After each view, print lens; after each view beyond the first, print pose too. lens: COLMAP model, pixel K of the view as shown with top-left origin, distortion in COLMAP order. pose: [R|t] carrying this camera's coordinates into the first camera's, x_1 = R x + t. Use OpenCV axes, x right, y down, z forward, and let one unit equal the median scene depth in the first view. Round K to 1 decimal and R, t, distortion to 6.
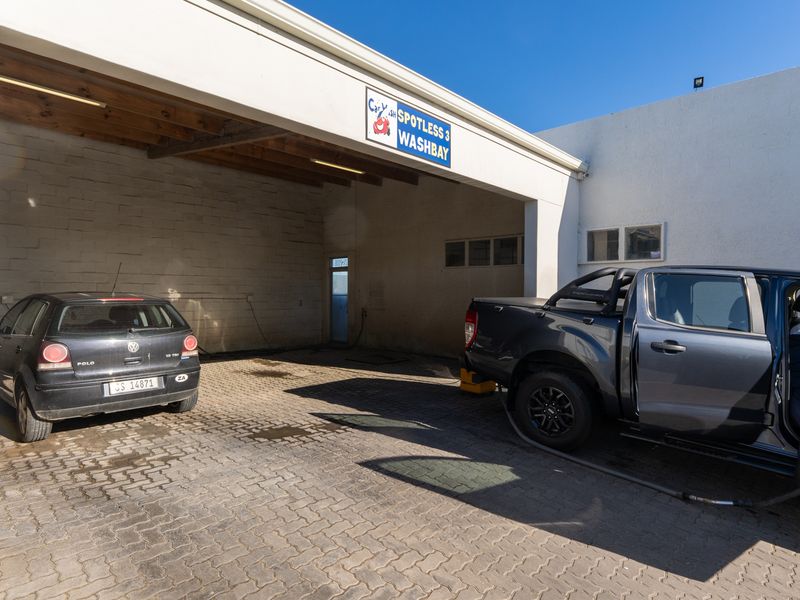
lens RADIAL K [[451.8, 0, 401.2], [0, 451.8, 300.8], [0, 0, 1]] dist [0.000194, 0.006668]
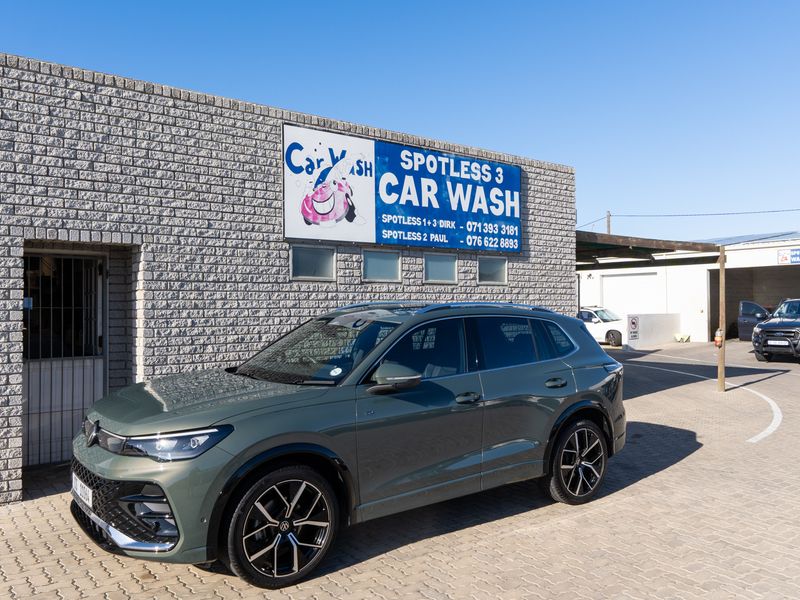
lens RADIAL K [[641.5, 0, 406.4], [0, 641.5, 299.4], [0, 0, 1]] dist [-0.000397, -0.006011]
pose [[-0.141804, -0.015706, -0.989770, 4.908317], [-0.009551, 0.999849, -0.014498, 0.042176], [0.989849, 0.007398, -0.141933, -1.145633]]
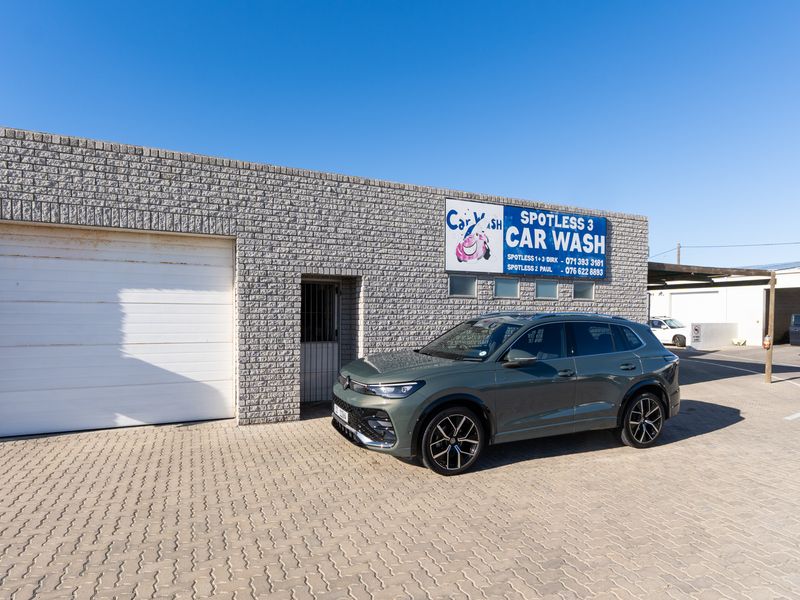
lens RADIAL K [[451.8, 0, 401.9], [0, 451.8, 324.7], [0, 0, 1]] dist [0.000194, 0.006668]
pose [[-0.376958, 0.013680, -0.926129, 5.133653], [-0.023791, 0.999418, 0.024446, 0.043831], [0.925925, 0.031249, -0.376413, -1.152404]]
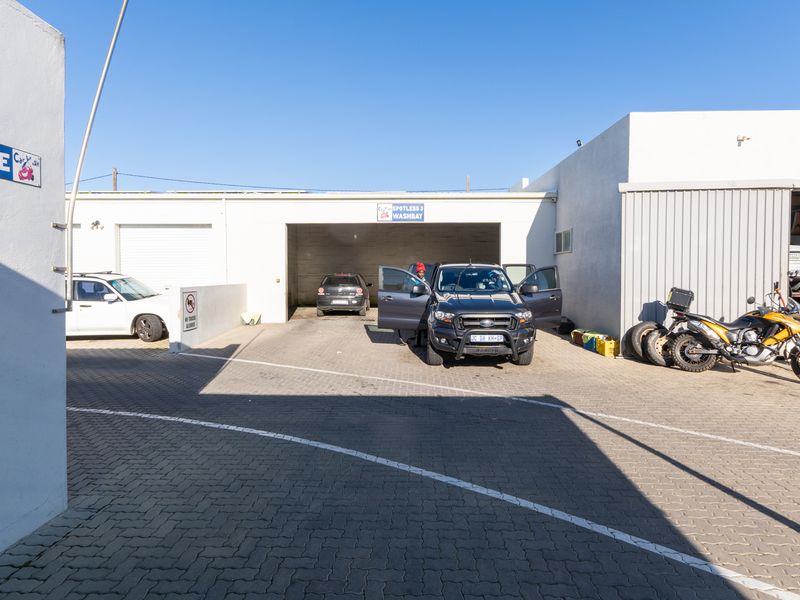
lens RADIAL K [[451.8, 0, 400.0], [0, 451.8, 286.2], [0, 0, 1]] dist [0.000194, 0.006668]
pose [[0.673587, 0.016804, -0.738917, 1.925476], [-0.011580, 0.999859, 0.012182, 0.030696], [0.739017, 0.000351, 0.673686, -0.777756]]
